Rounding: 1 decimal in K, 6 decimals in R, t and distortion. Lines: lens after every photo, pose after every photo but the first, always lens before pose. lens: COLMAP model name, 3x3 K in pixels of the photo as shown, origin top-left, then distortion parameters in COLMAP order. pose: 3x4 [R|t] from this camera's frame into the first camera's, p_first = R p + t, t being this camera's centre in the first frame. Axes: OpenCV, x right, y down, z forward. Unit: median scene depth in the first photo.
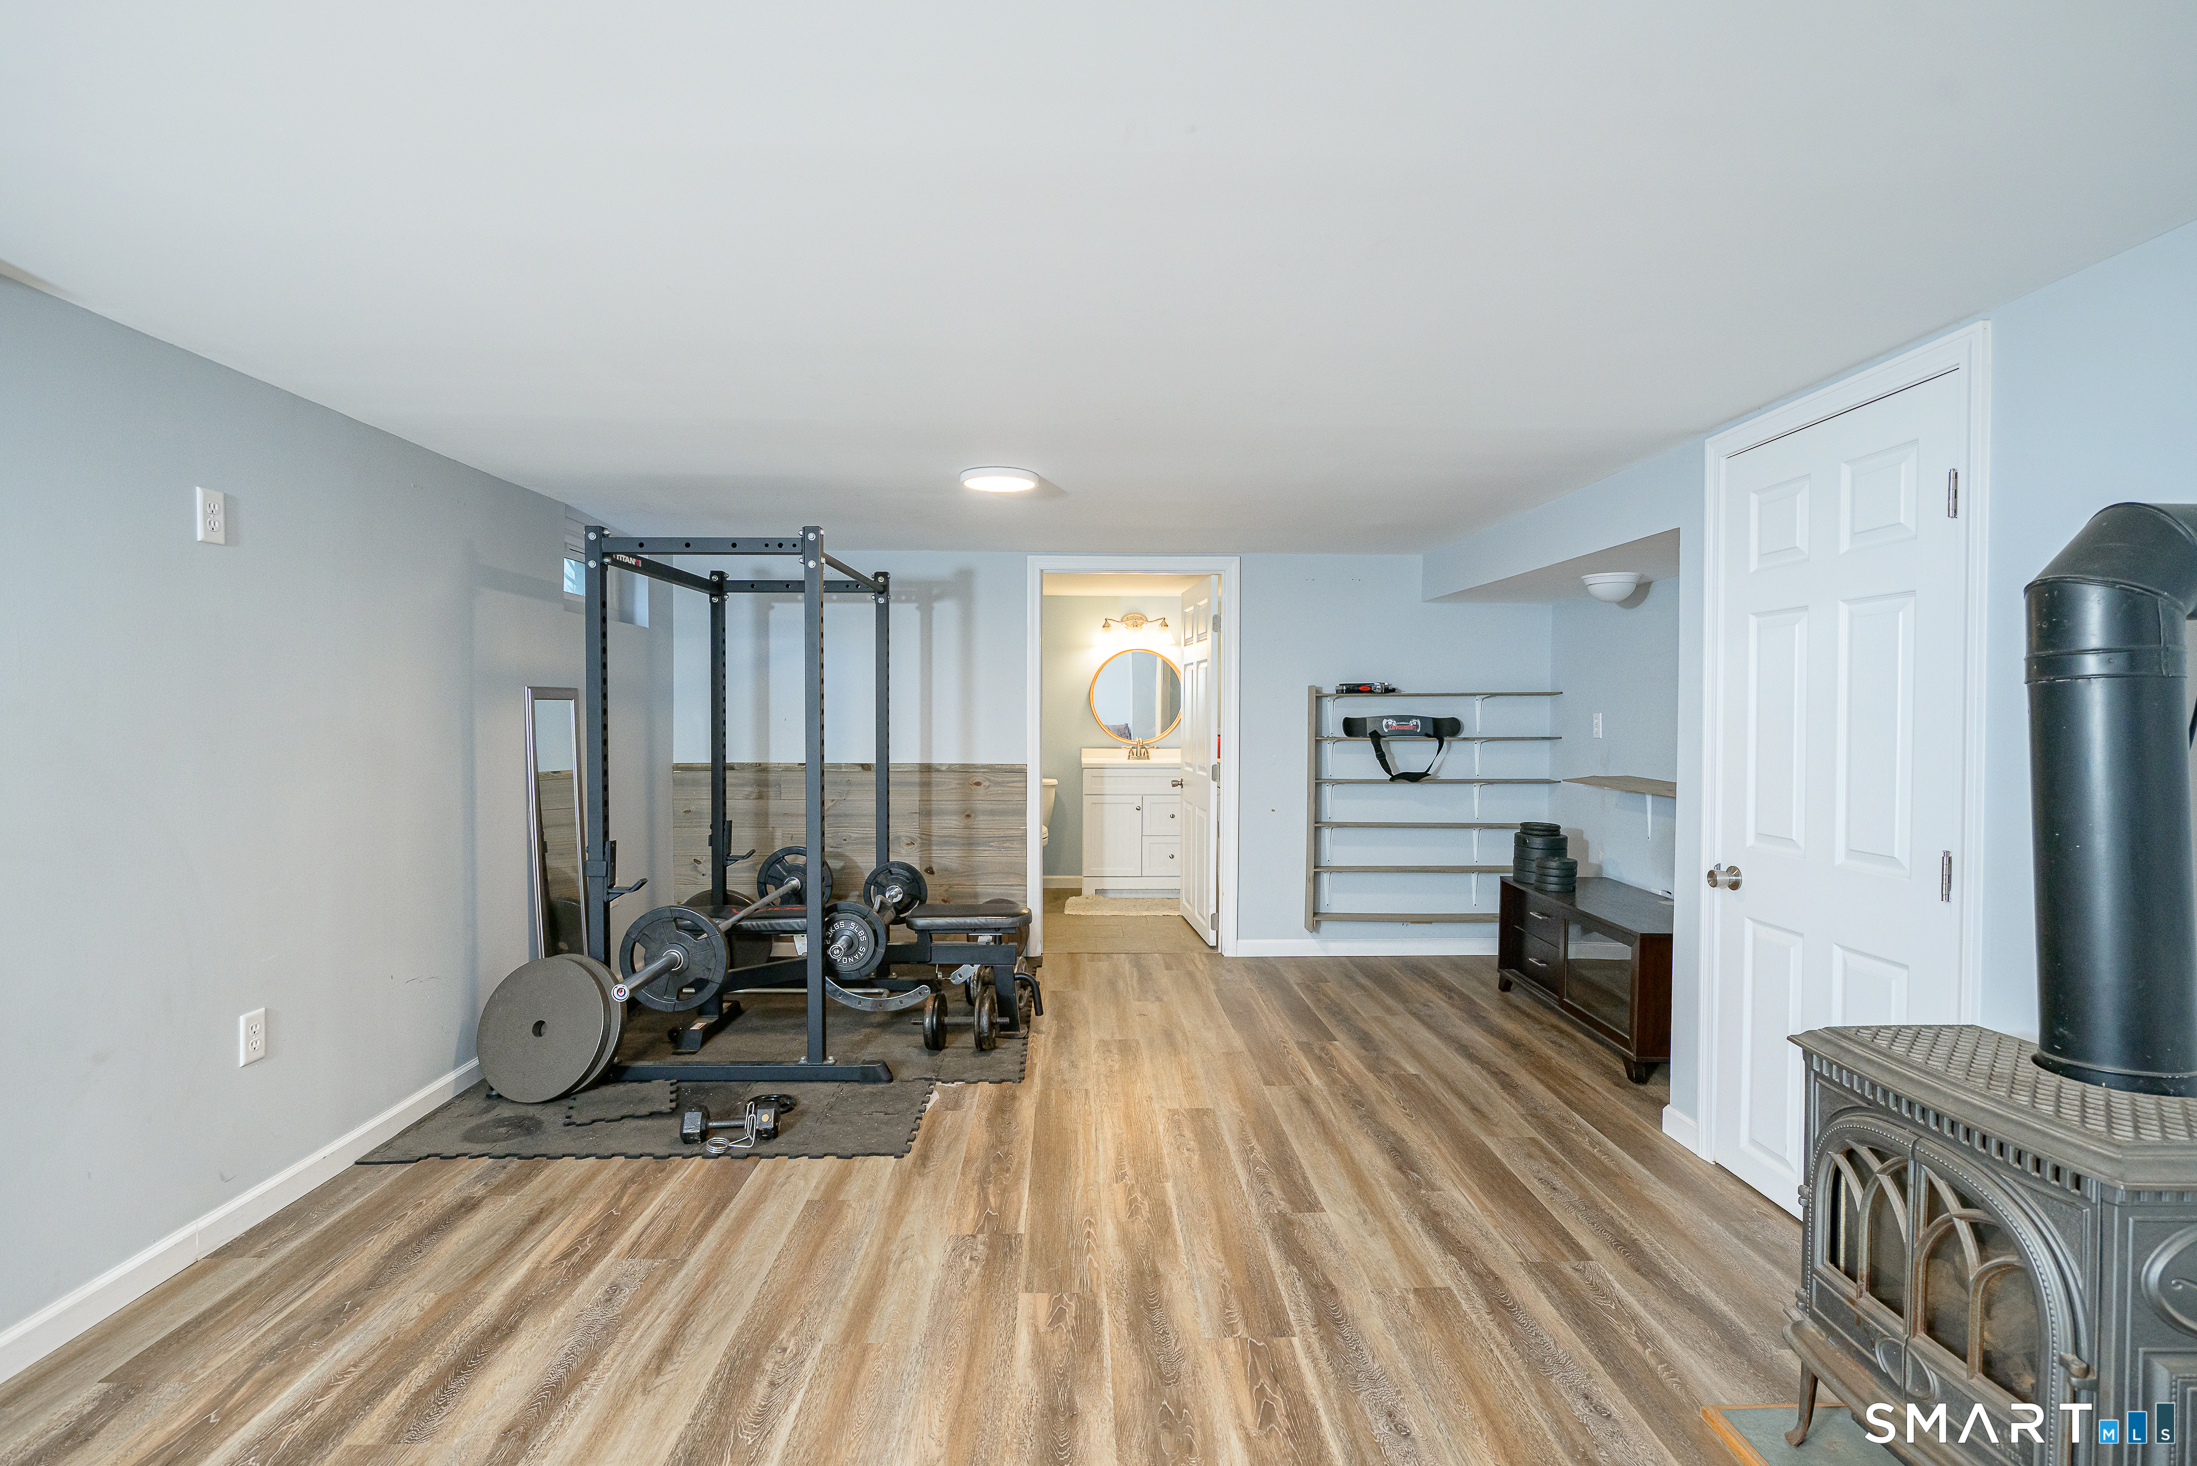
lens RADIAL K [[1056.8, 0, 1100.2], [0, 1056.8, 735.2], [0, 0, 1]] dist [-0.005143, -0.000913]
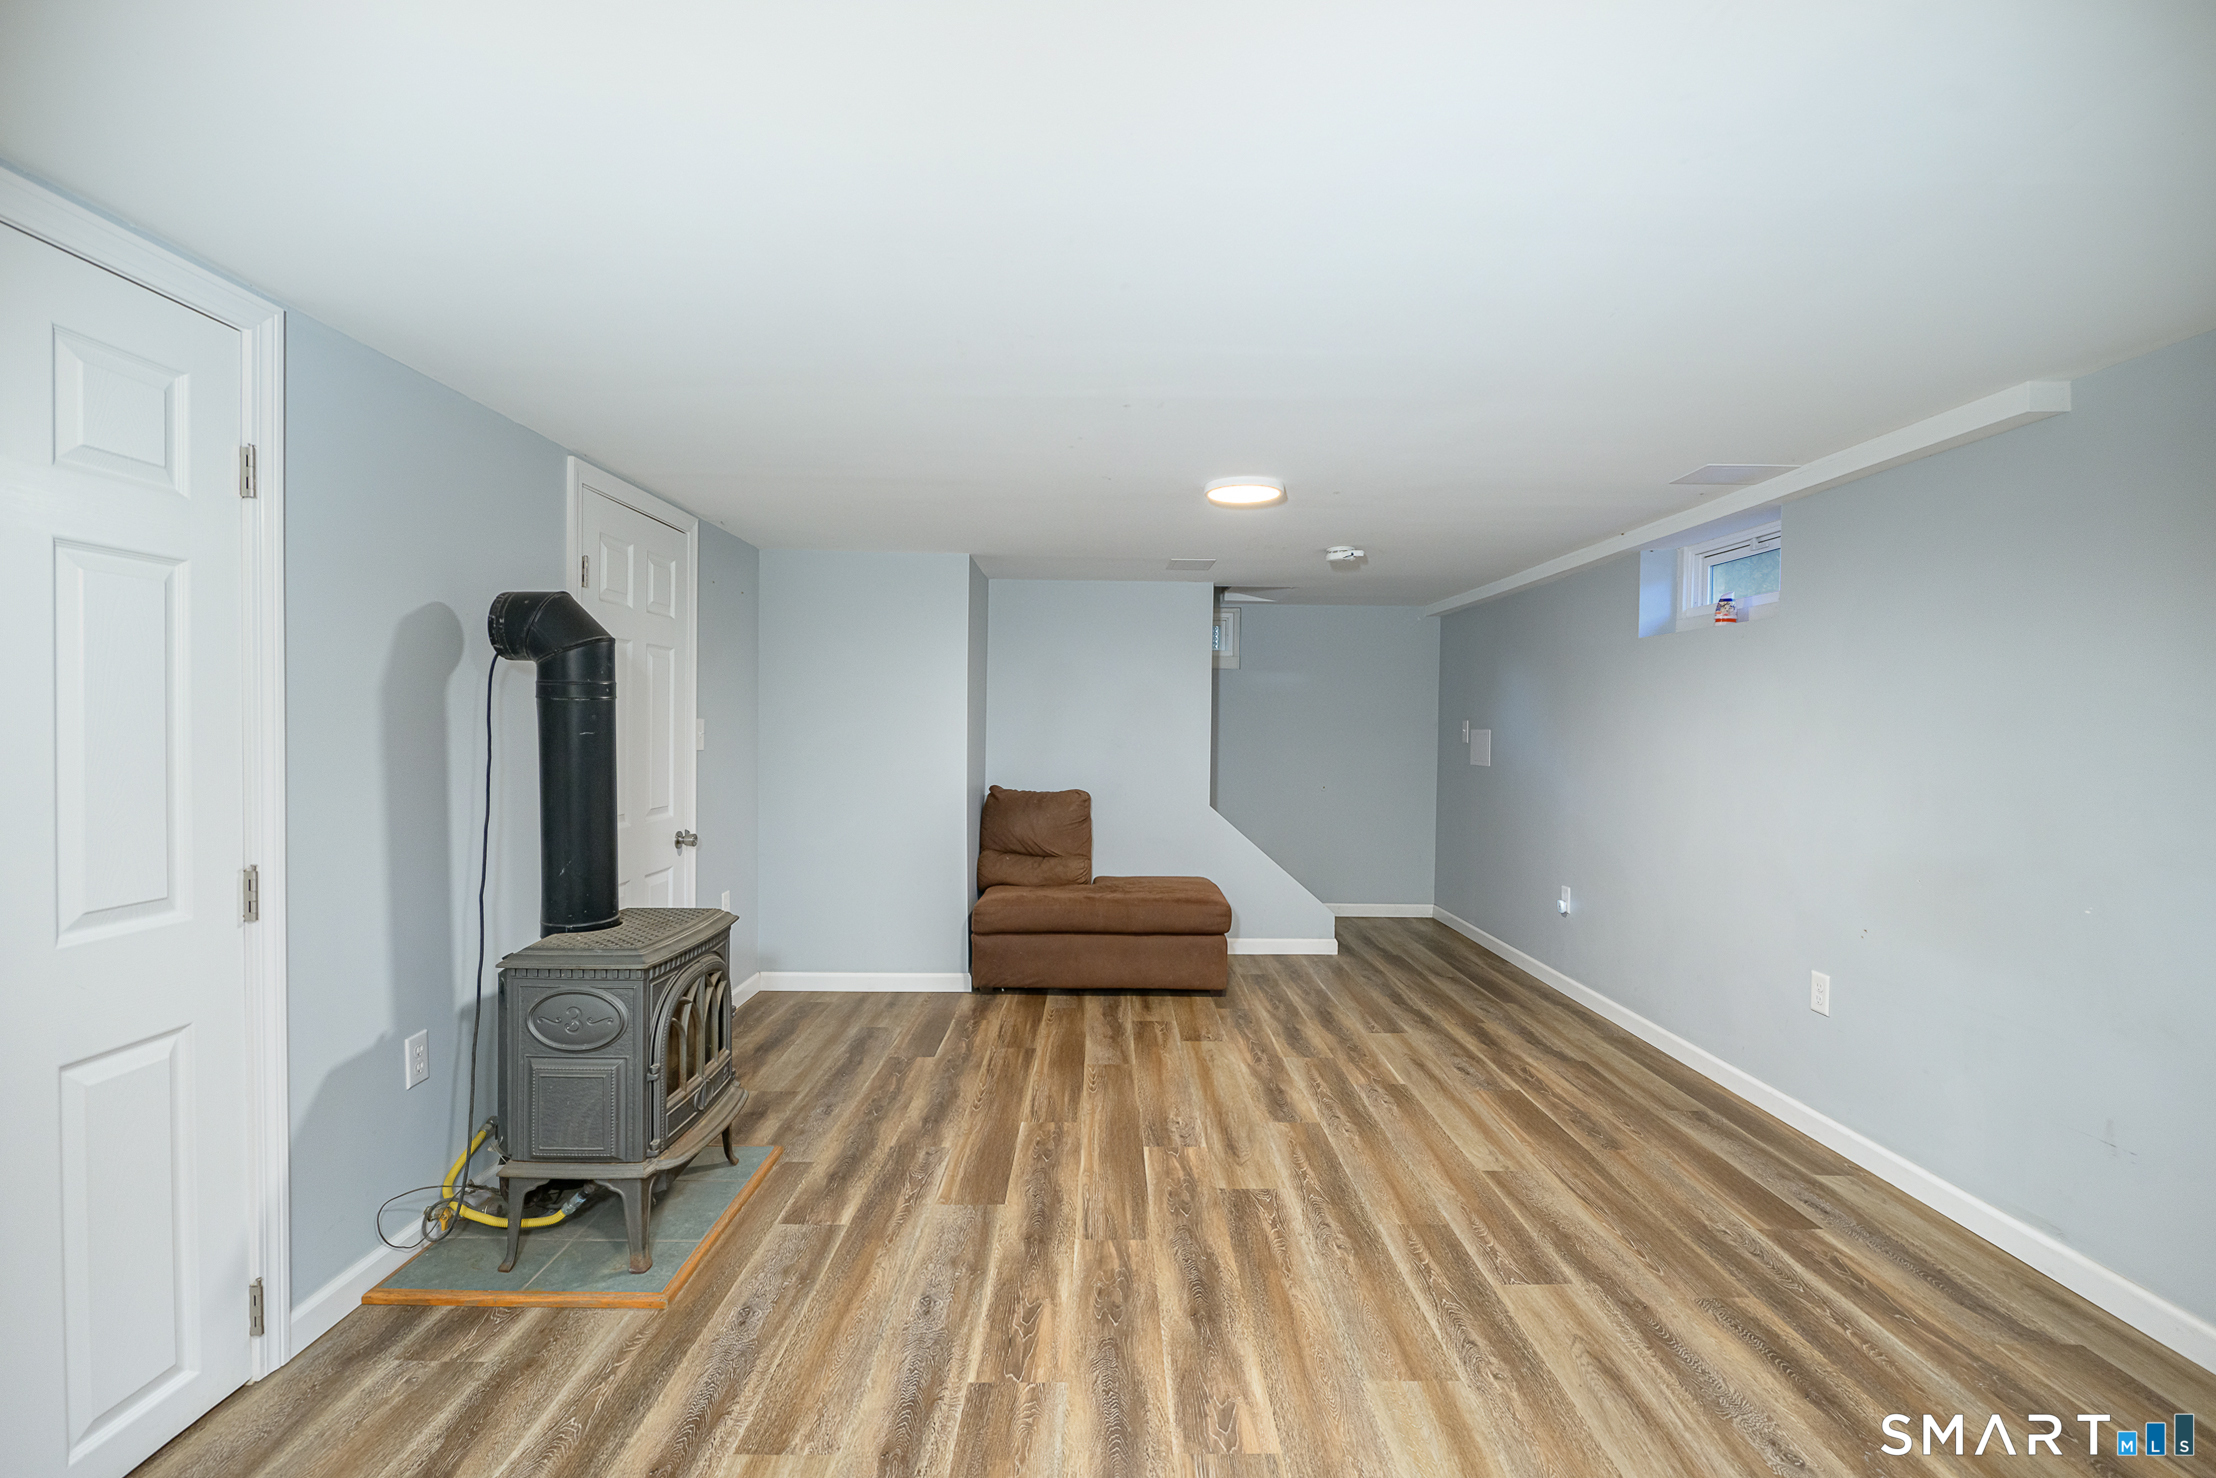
lens RADIAL K [[973.3, 0, 1125.5], [0, 973.3, 746.1], [0, 0, 1]] dist [-0.005313, -0.001547]
pose [[-0.999877, -0.014186, 0.006641, 0.034346], [-0.013897, 0.999031, 0.041767, -0.026987], [-0.007227, 0.041670, -0.999105, 1.331559]]
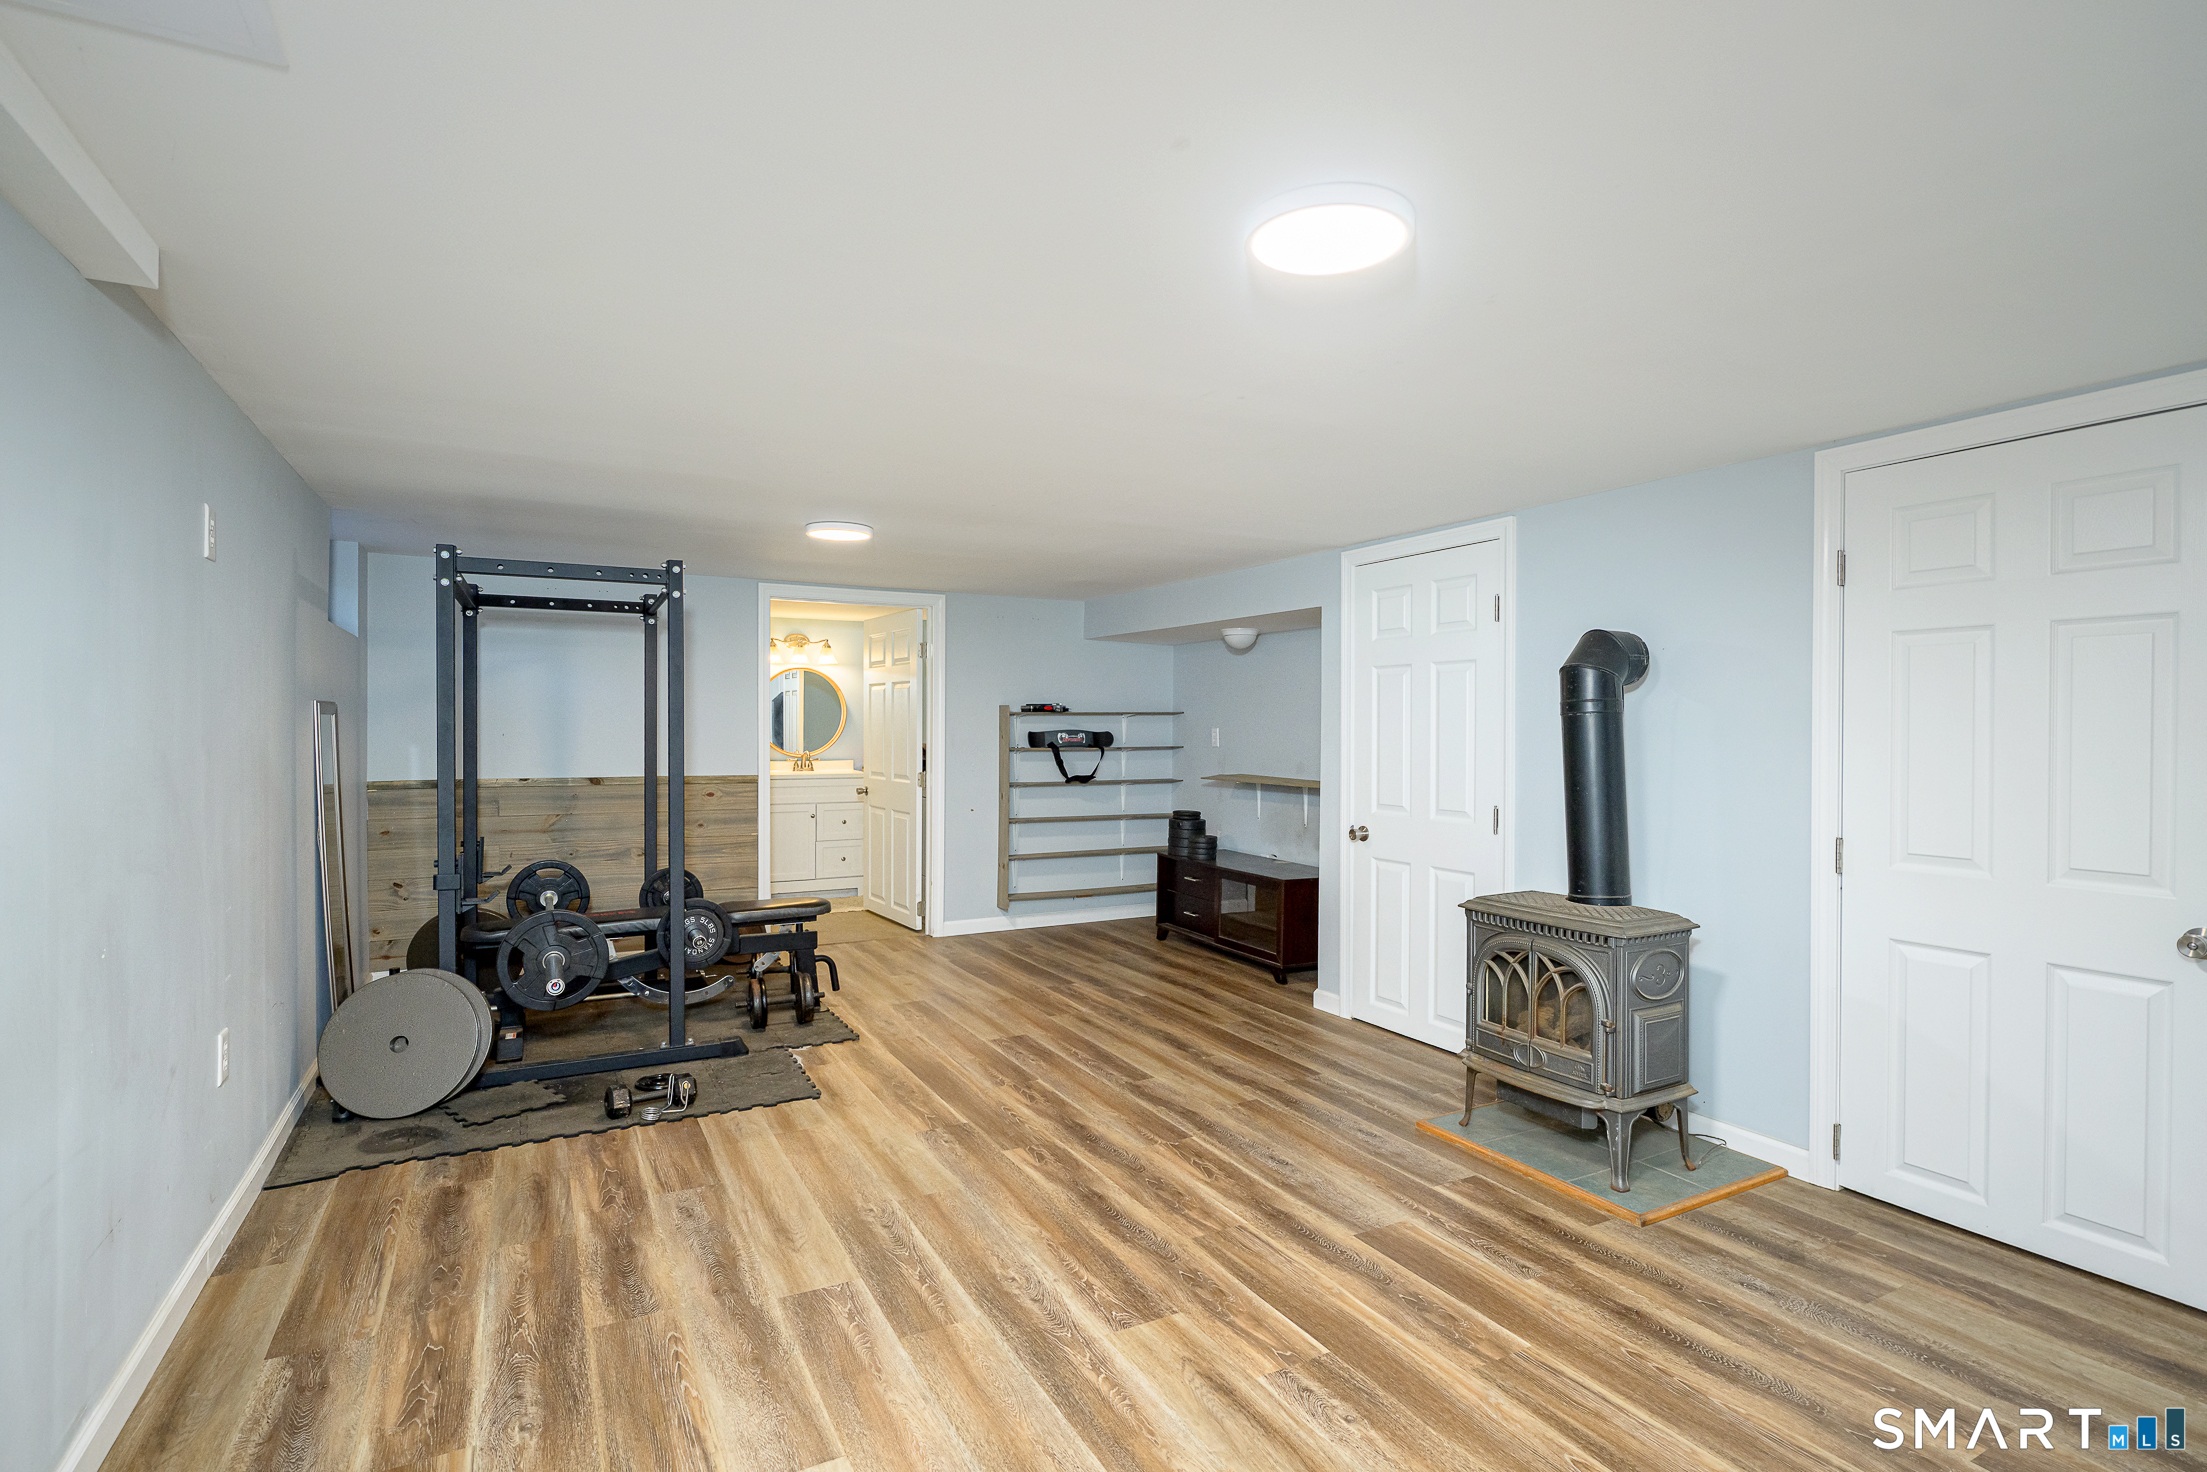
lens RADIAL K [[1057.8, 0, 1094.3], [0, 1057.8, 741.7], [0, 0, 1]] dist [-0.004323, -0.000963]
pose [[0.892716, -0.005379, 0.450588, -0.456115], [0.008512, 0.999952, -0.004927, 0.002268], [-0.450539, 0.008233, 0.892719, -0.224303]]
